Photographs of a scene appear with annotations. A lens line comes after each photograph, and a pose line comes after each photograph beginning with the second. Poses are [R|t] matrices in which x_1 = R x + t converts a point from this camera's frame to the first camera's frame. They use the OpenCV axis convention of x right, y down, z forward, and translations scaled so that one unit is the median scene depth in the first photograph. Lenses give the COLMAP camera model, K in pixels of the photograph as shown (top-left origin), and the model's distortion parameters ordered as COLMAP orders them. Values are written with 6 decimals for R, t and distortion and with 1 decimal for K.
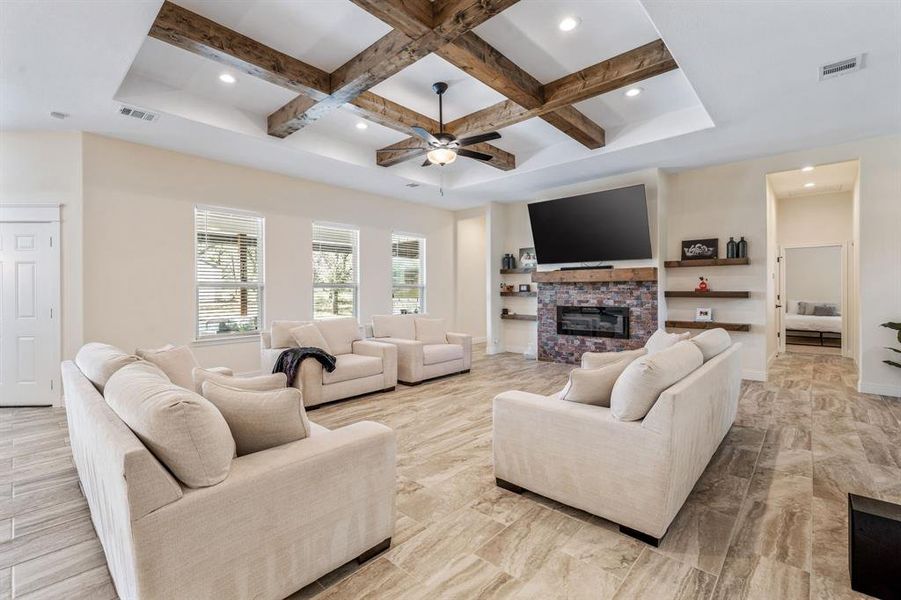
lens RADIAL K [[400.2, 0, 446.4], [0, 400.2, 292.9], [0, 0, 1]] dist [0.000286, -0.001618]
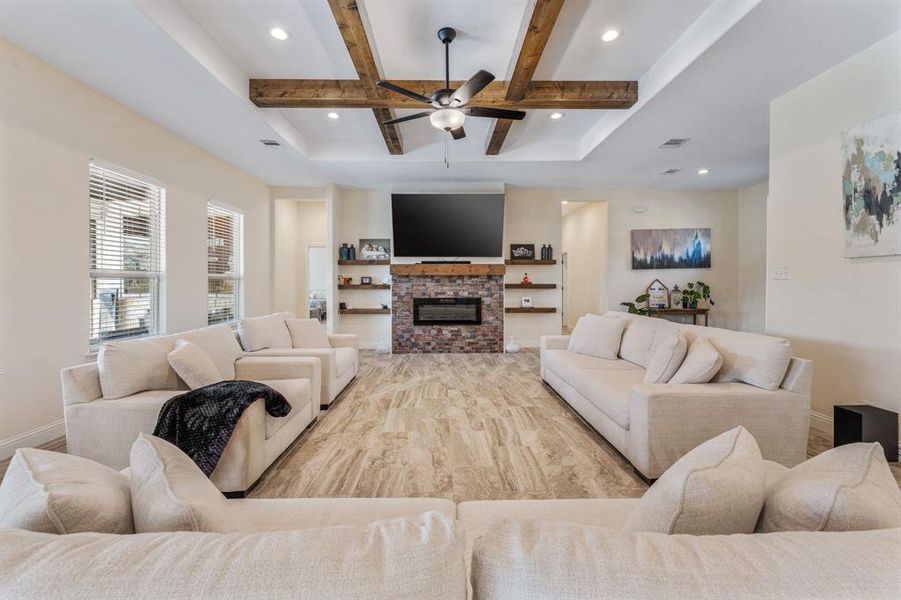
lens RADIAL K [[363.3, 0, 431.4], [0, 363.3, 280.9], [0, 0, 1]] dist [-0.003046, -0.001020]
pose [[0.720786, 0.010100, 0.693084, -0.356196], [0.003056, 0.999838, -0.017748, 0.005641], [-0.693151, 0.014910, 0.720638, 0.315563]]
